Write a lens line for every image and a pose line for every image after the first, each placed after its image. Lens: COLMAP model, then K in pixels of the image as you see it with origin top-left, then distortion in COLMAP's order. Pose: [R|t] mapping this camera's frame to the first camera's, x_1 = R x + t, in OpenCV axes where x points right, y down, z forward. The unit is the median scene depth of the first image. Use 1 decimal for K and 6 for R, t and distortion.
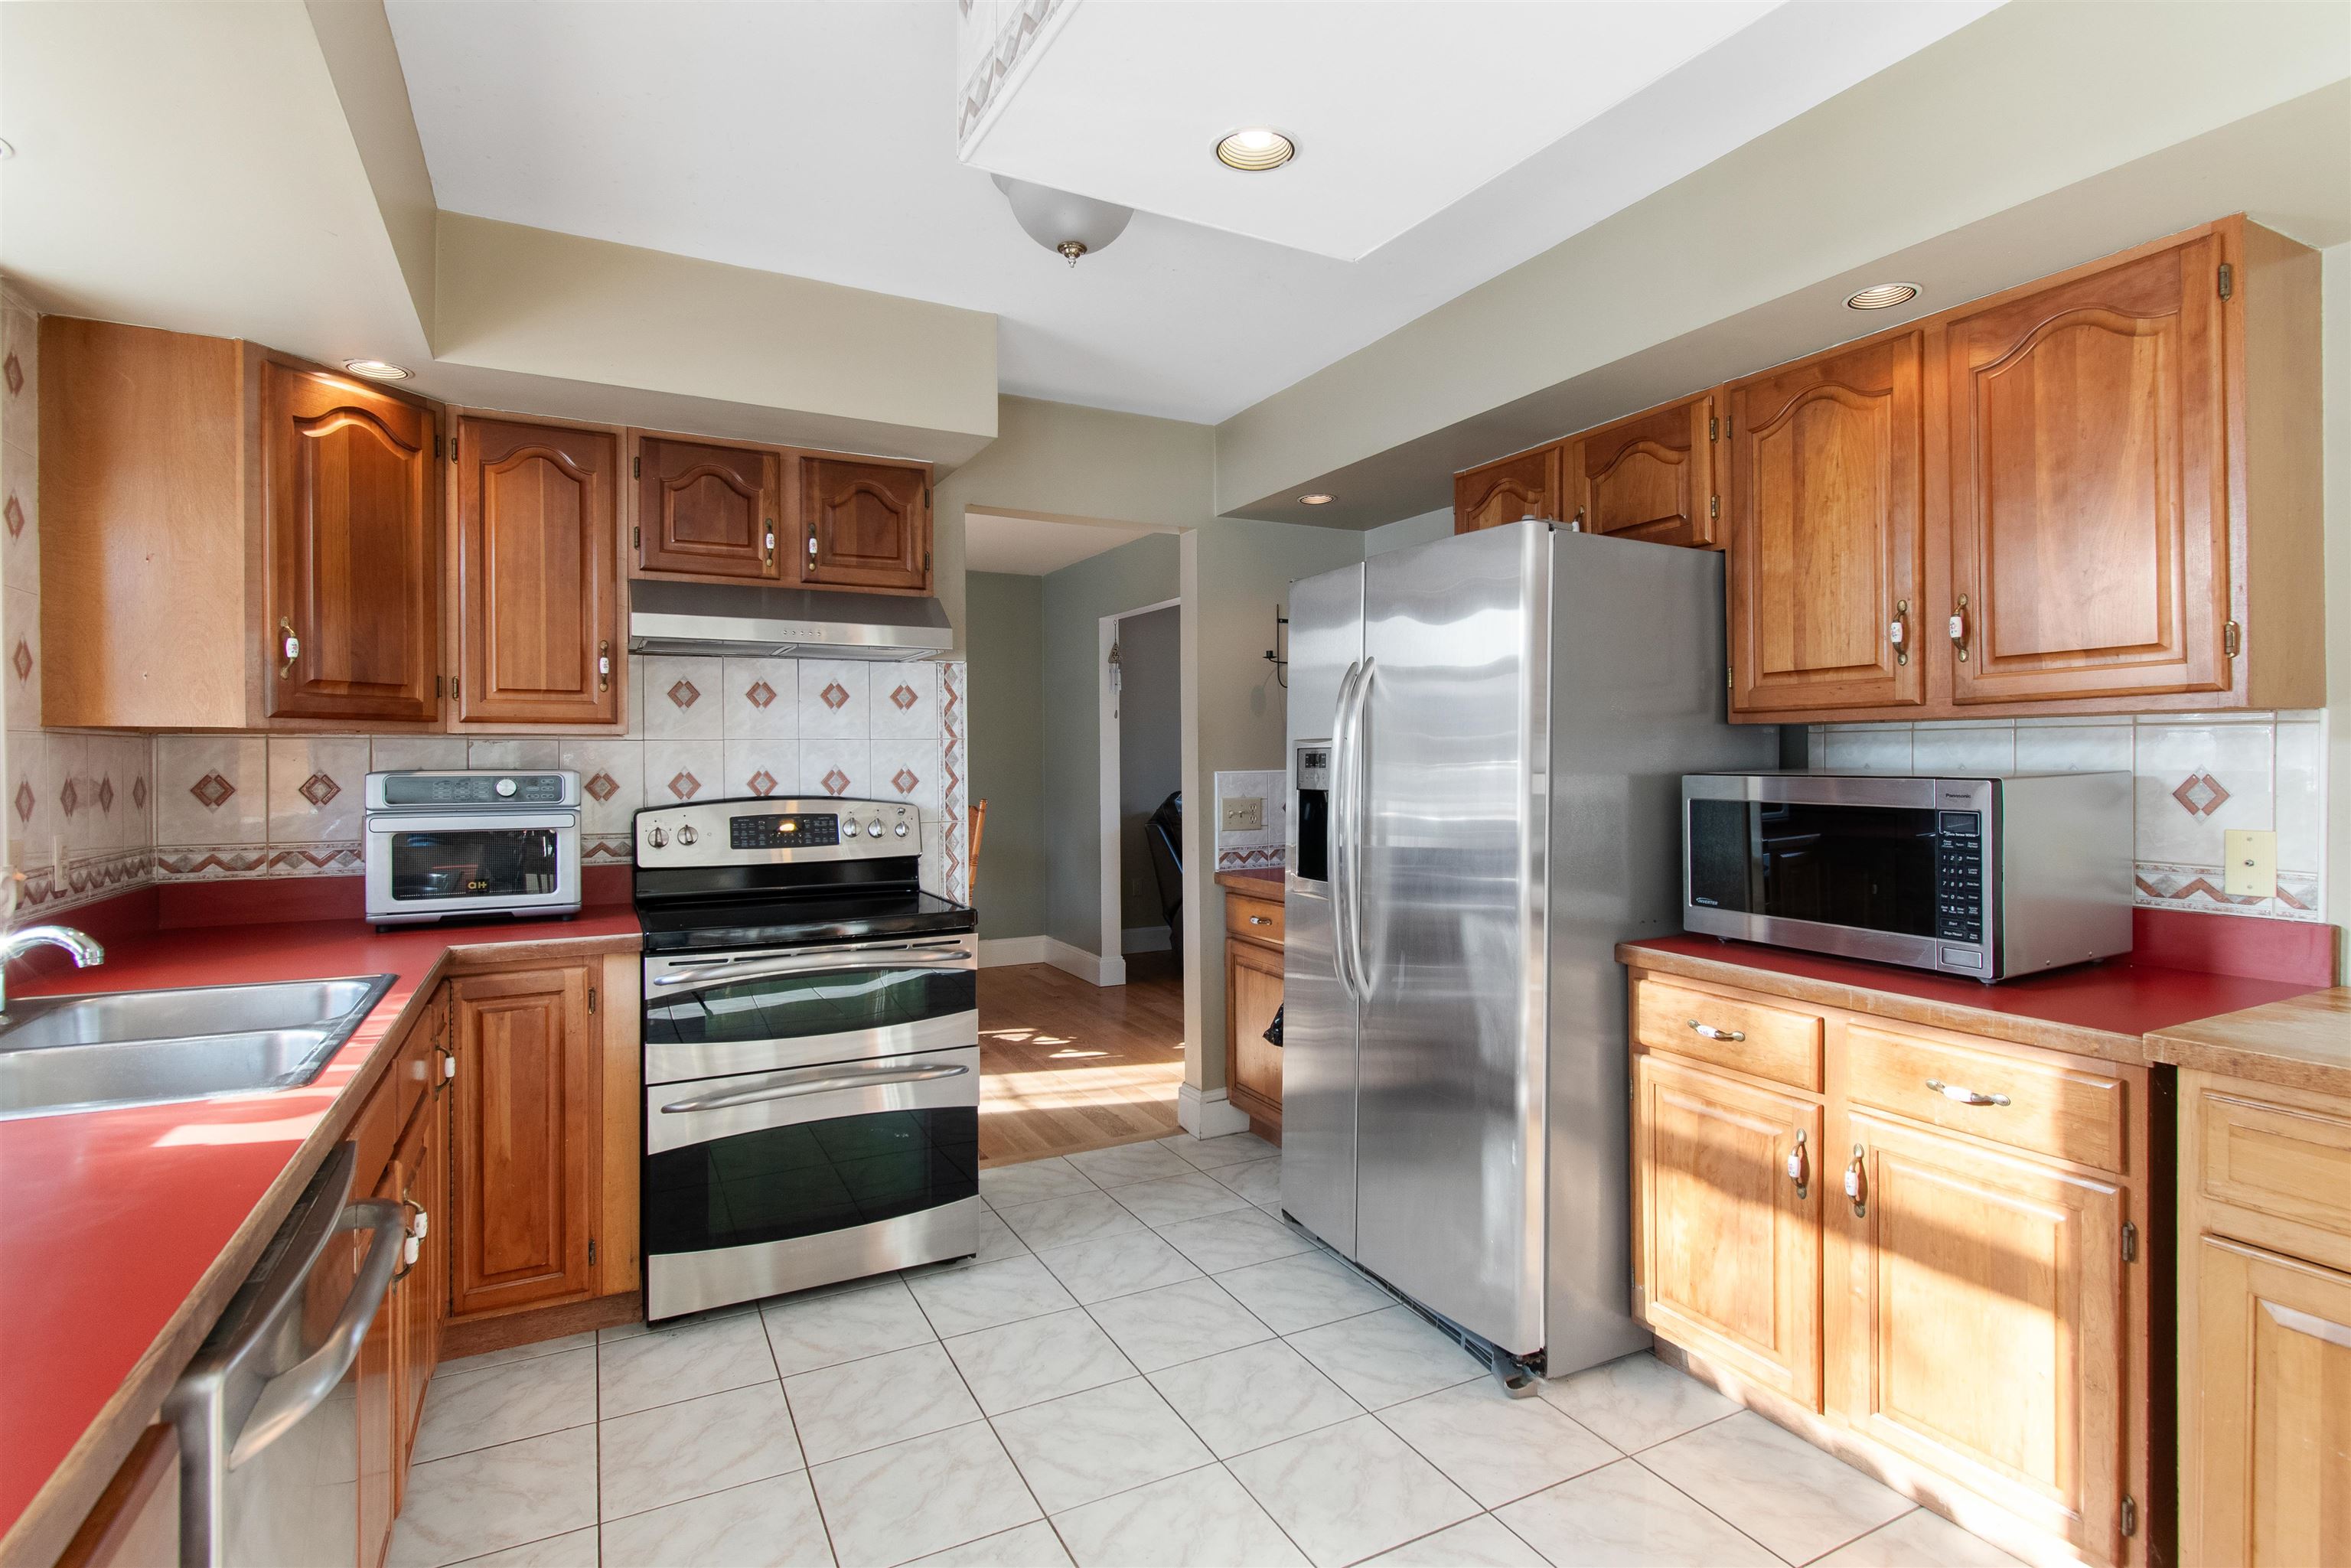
lens RADIAL K [[1158.3, 0, 1195.5], [0, 1158.3, 763.2], [0, 0, 1]] dist [0.000954, -0.000758]
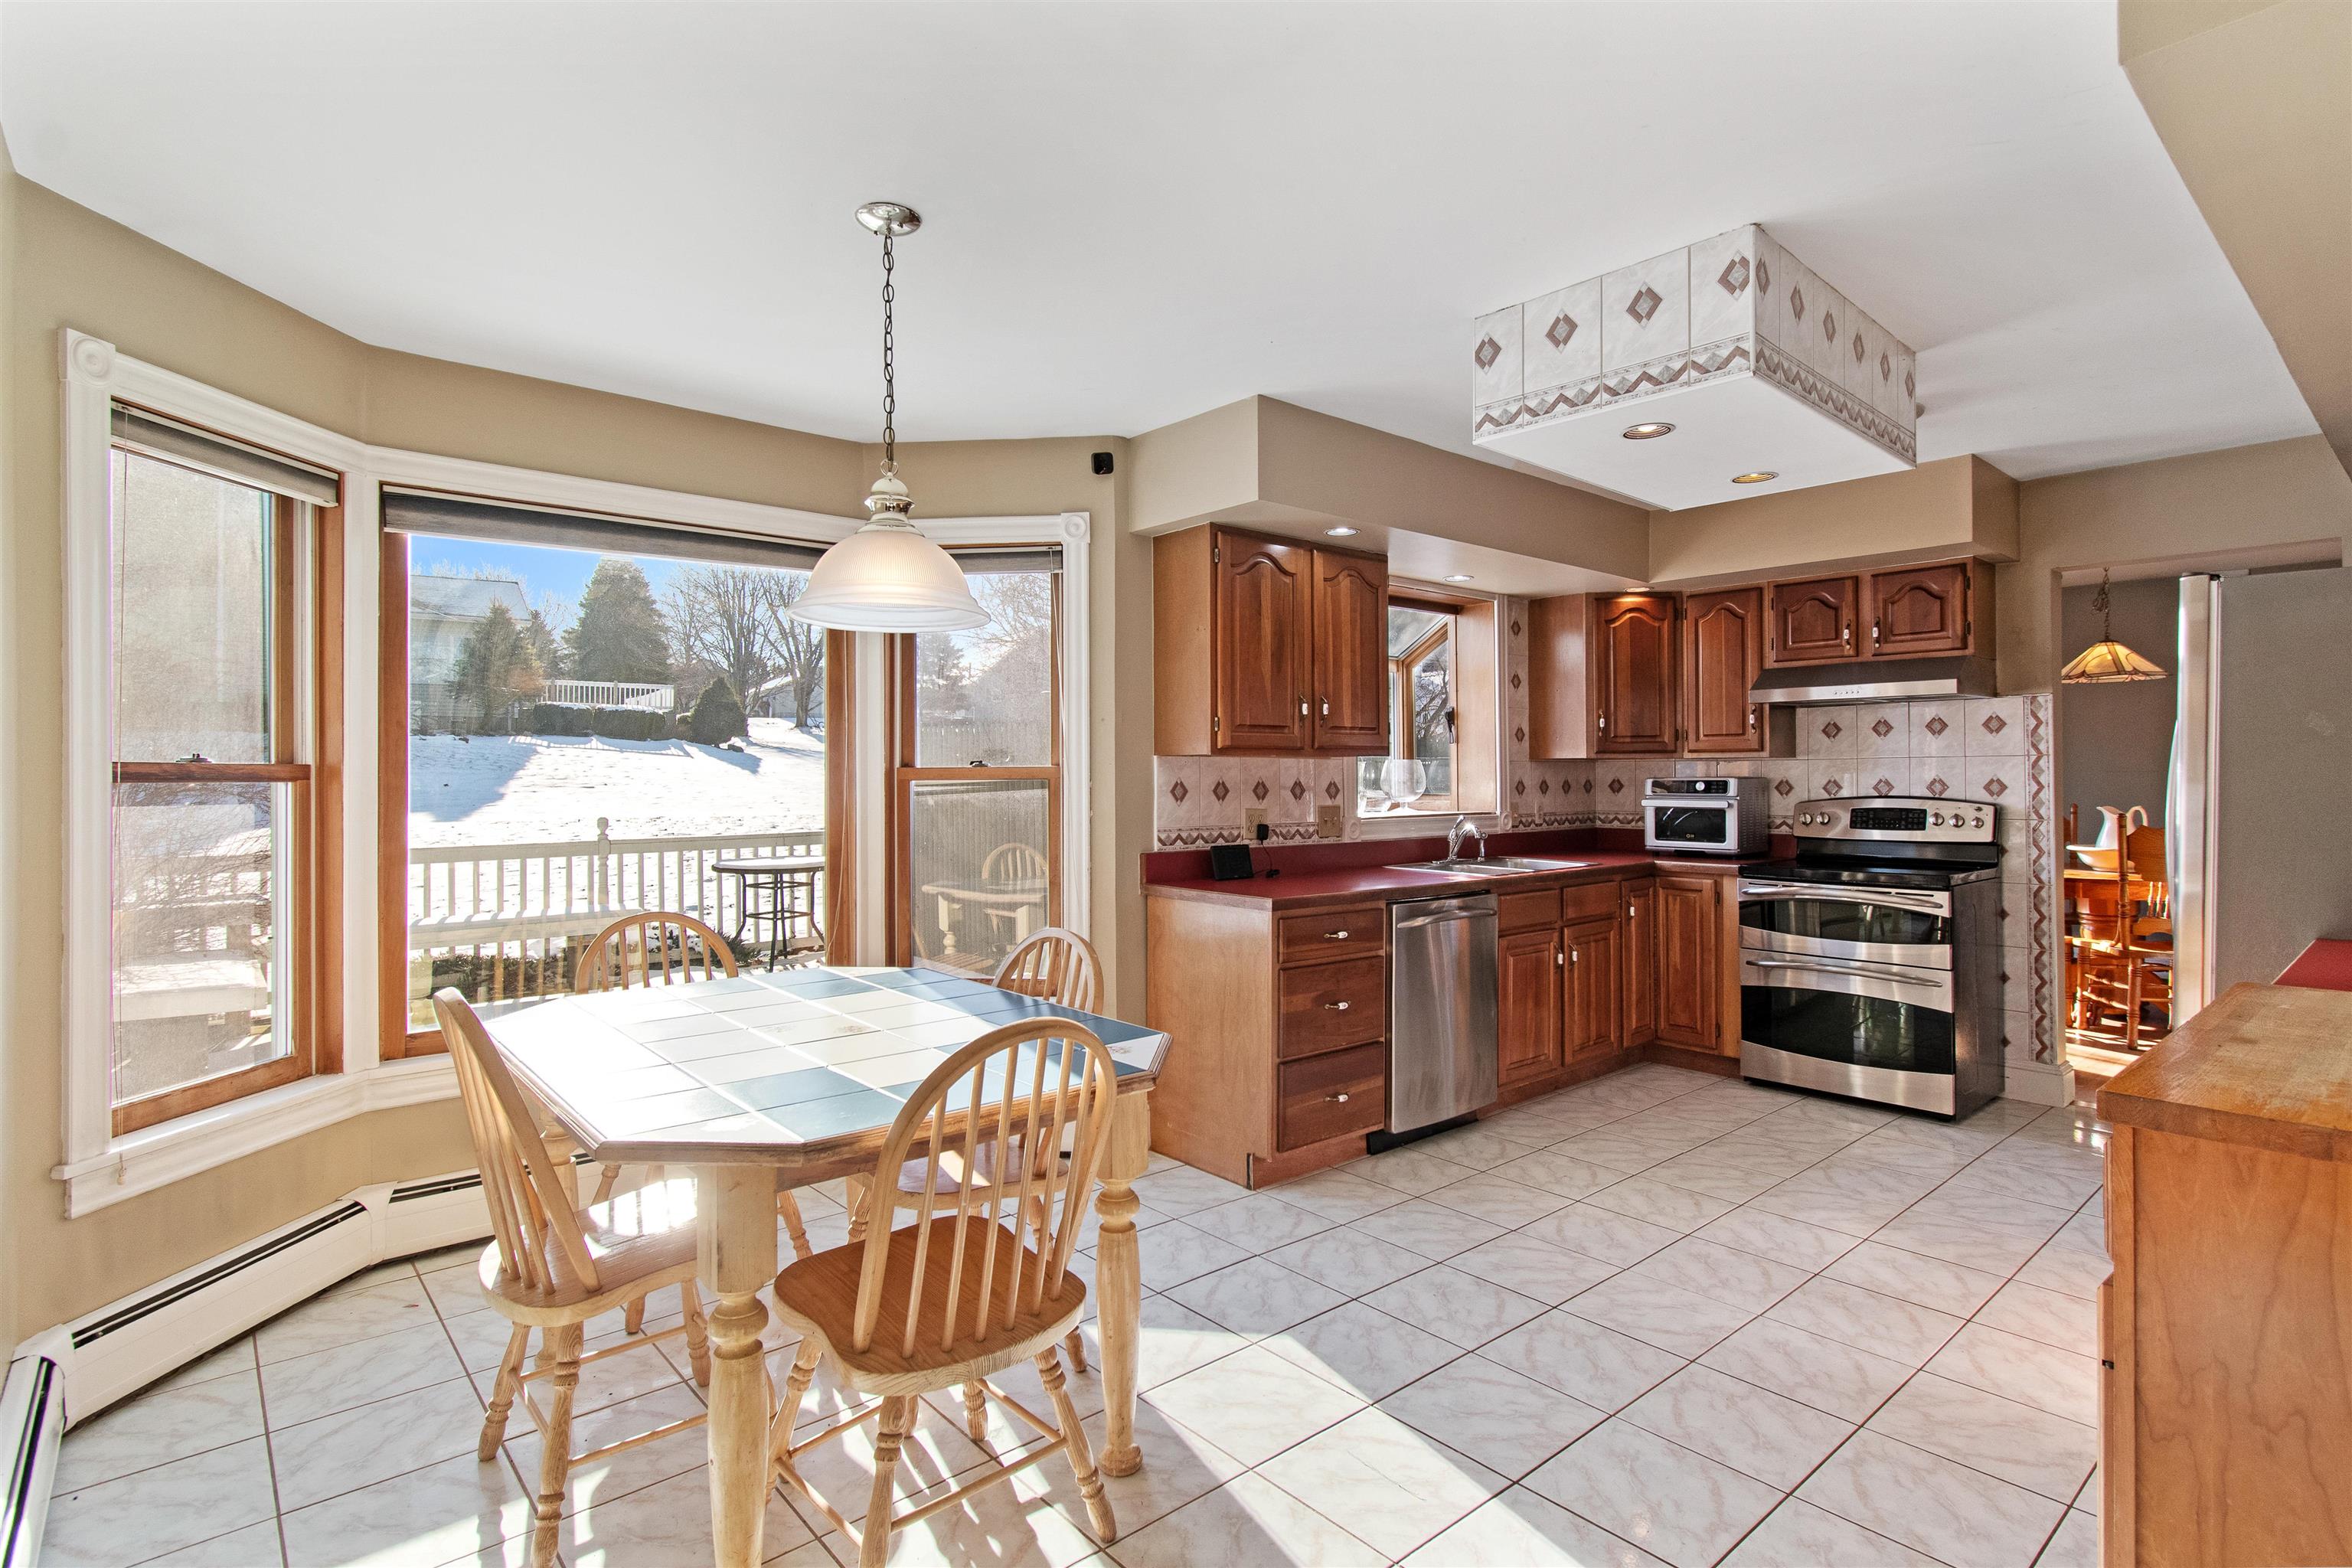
lens RADIAL K [[1158.9, 0, 1187.8], [0, 1158.9, 769.1], [0, 0, 1]] dist [0.000009, -0.001102]
pose [[0.228368, -0.002851, -0.973571, 1.088088], [-0.000821, 0.999995, -0.003120, -0.000603], [0.973574, 0.001512, 0.228365, -0.272077]]
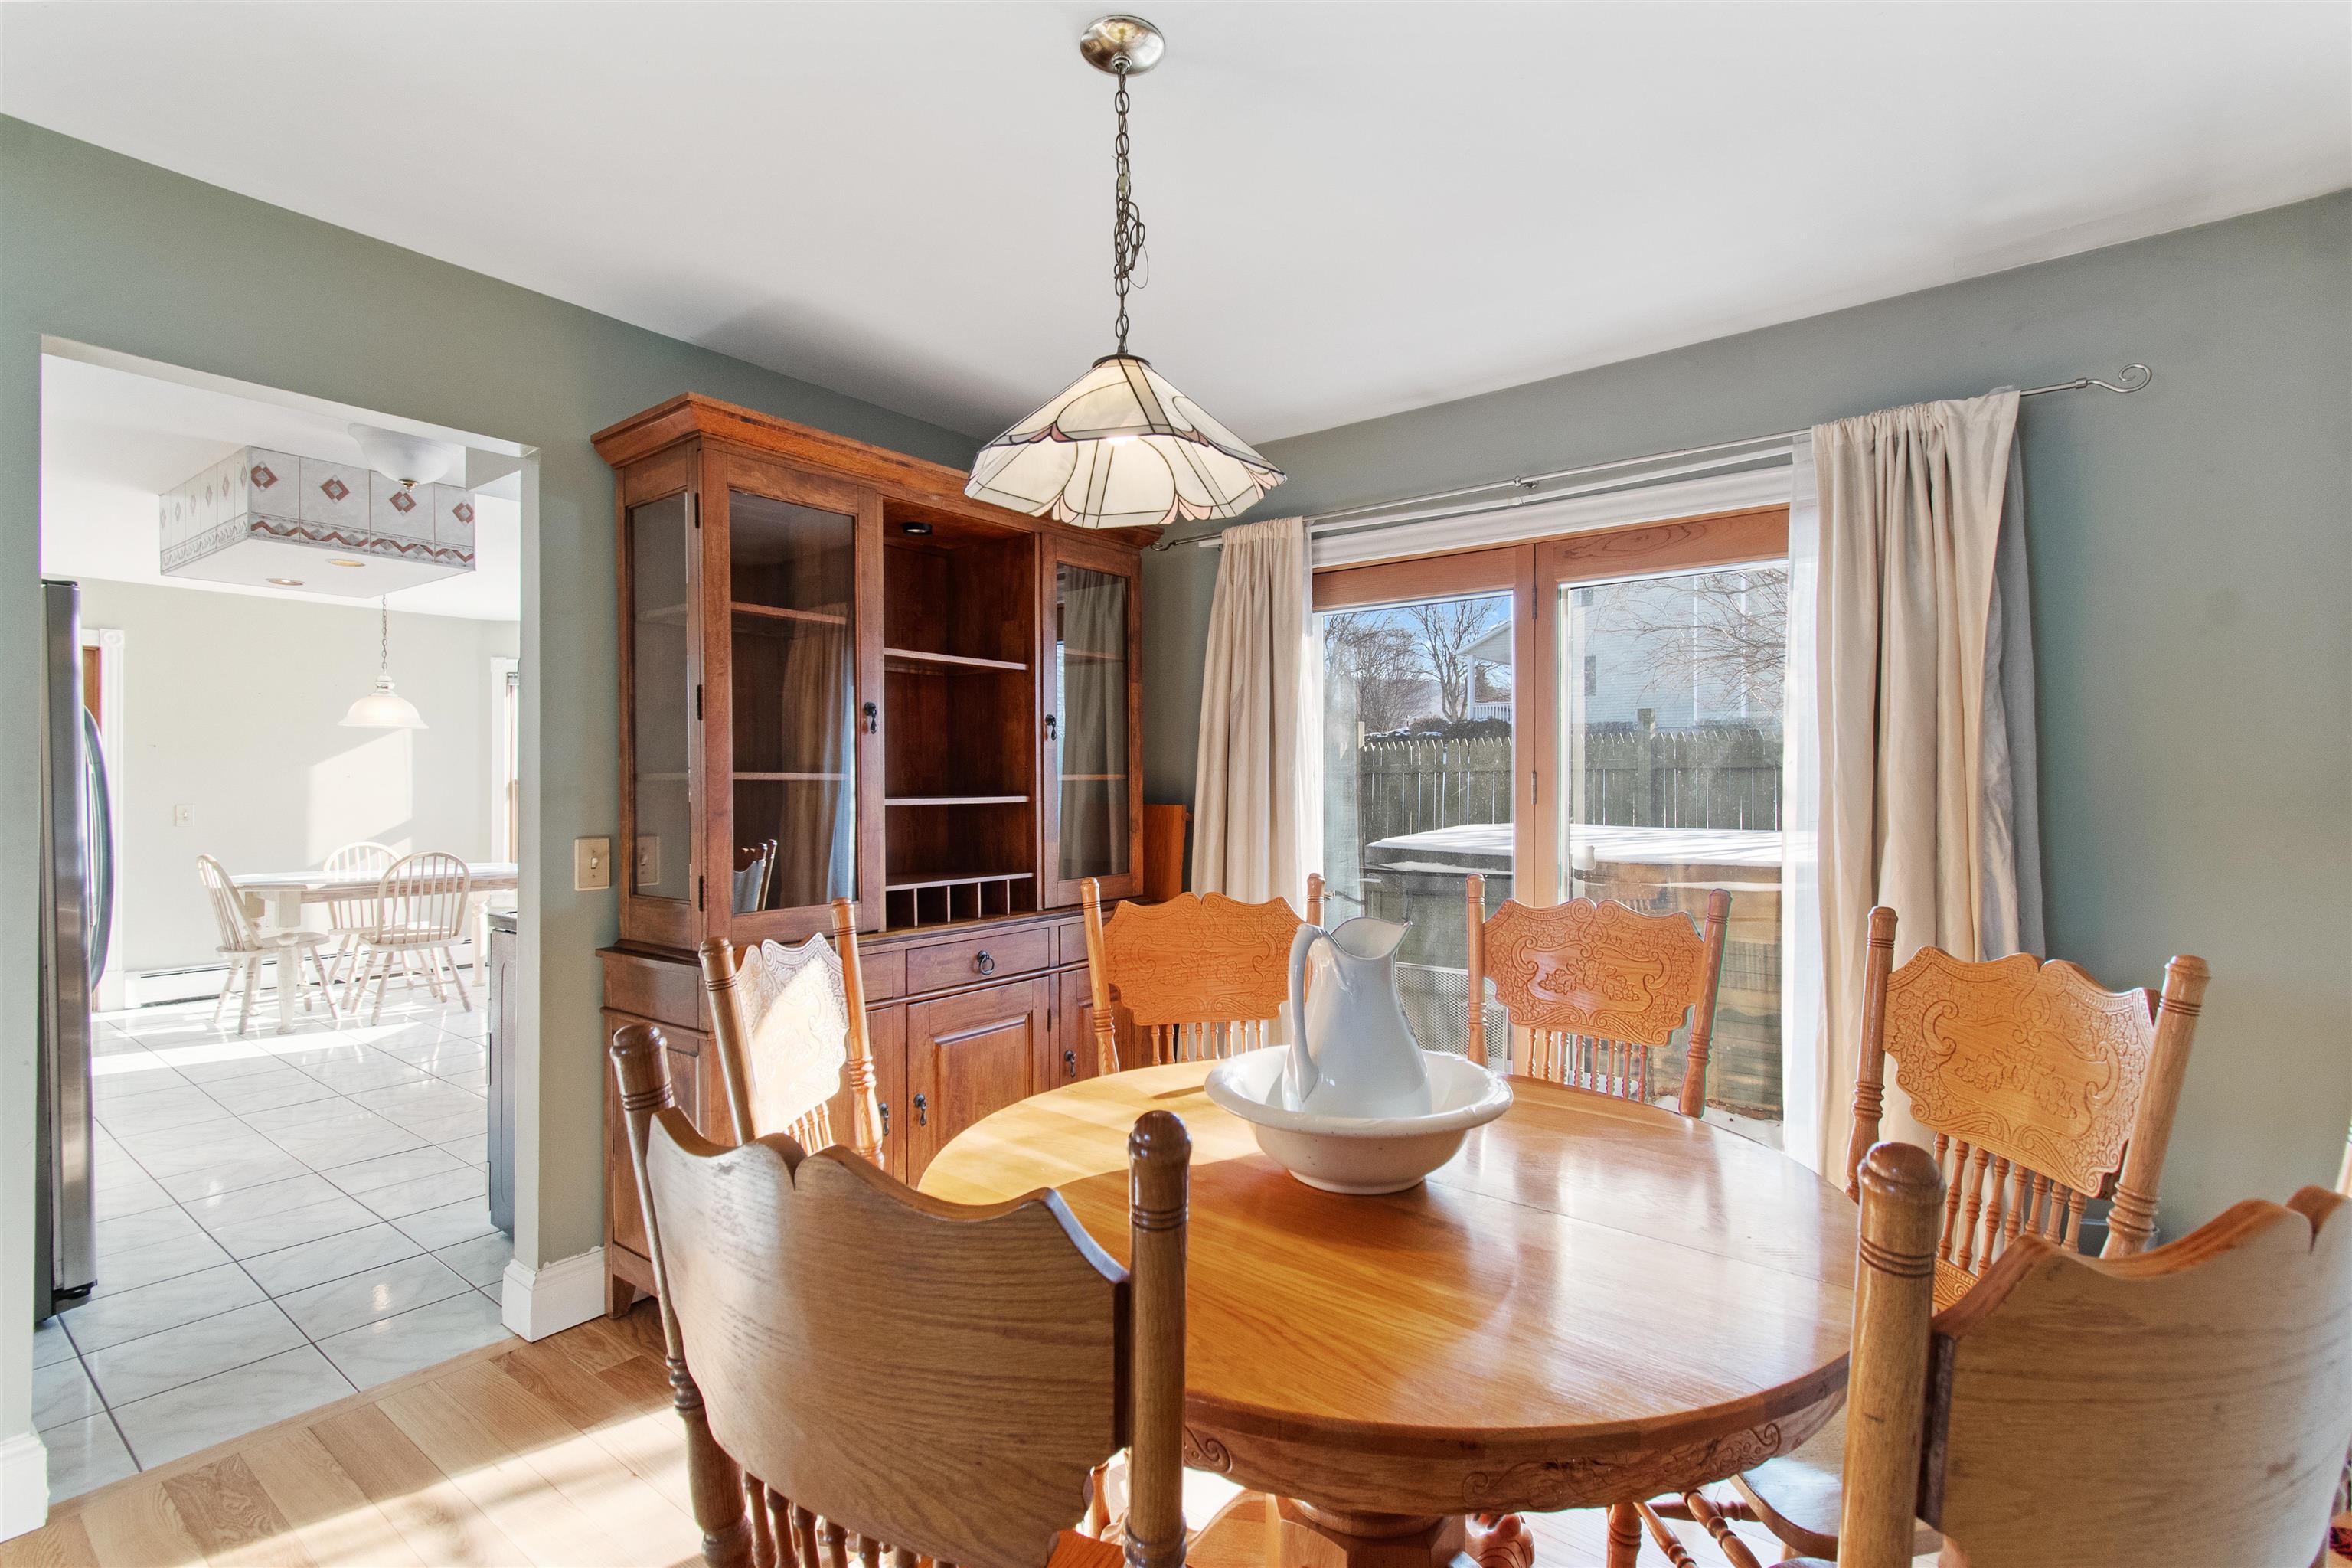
lens RADIAL K [[1082.3, 0, 1178.9], [0, 1082.3, 789.1], [0, 0, 1]] dist [0.003806, -0.000152]
pose [[-0.909400, 0.002985, -0.415913, -0.401446], [-0.001038, 0.999955, 0.009448, -0.010652], [0.415922, 0.009024, -0.909355, 2.480941]]
